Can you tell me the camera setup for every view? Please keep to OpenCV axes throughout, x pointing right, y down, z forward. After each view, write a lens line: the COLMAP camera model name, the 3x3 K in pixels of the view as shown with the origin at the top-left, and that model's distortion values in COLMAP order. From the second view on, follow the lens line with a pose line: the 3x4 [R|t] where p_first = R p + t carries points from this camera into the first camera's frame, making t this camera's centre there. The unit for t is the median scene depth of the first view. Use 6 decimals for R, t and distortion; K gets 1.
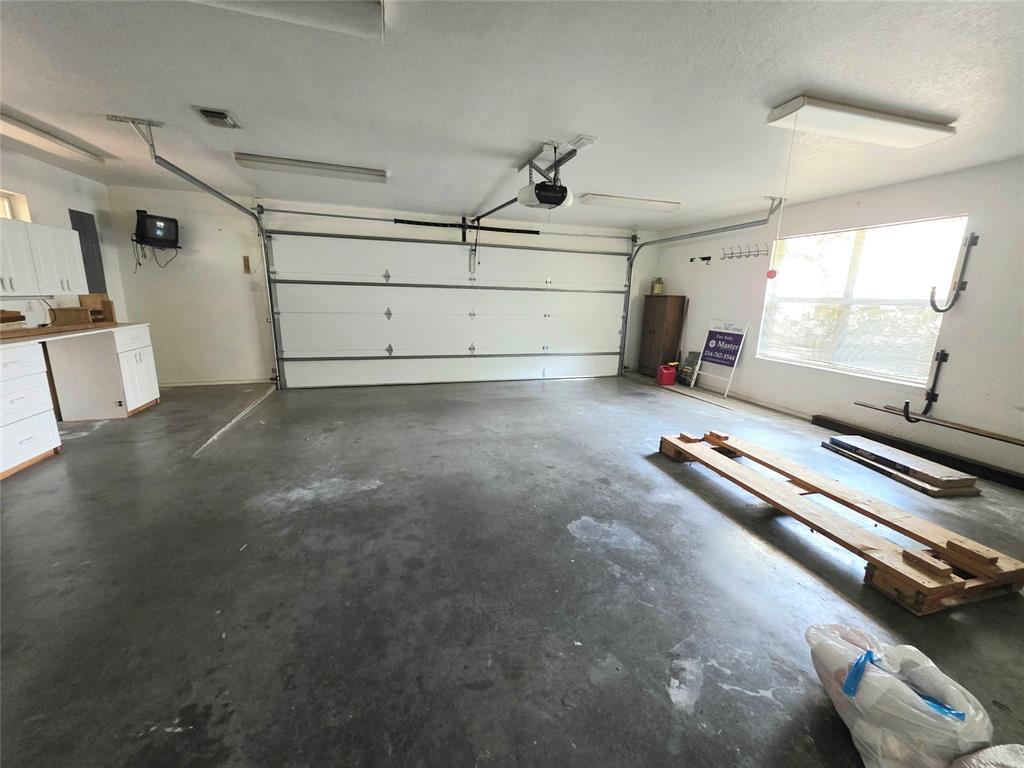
lens RADIAL K [[412.1, 0, 511.2], [0, 412.1, 382.0], [0, 0, 1]] dist [0.001027, 0.000439]
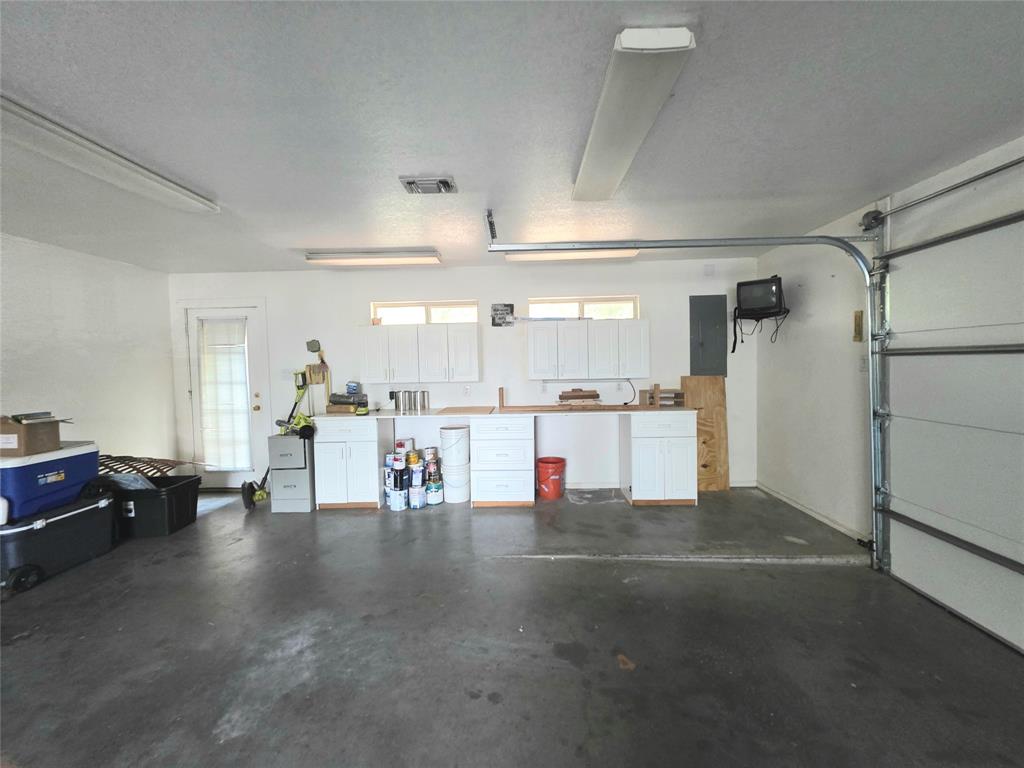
lens RADIAL K [[412.1, 0, 511.9], [0, 412.1, 379.3], [0, 0, 1]] dist [0.001027, 0.000439]
pose [[-0.313928, 0.015754, -0.949316, 0.042045], [-0.194950, 0.977488, 0.080690, -0.223212], [0.929217, 0.210400, -0.303789, 0.994234]]
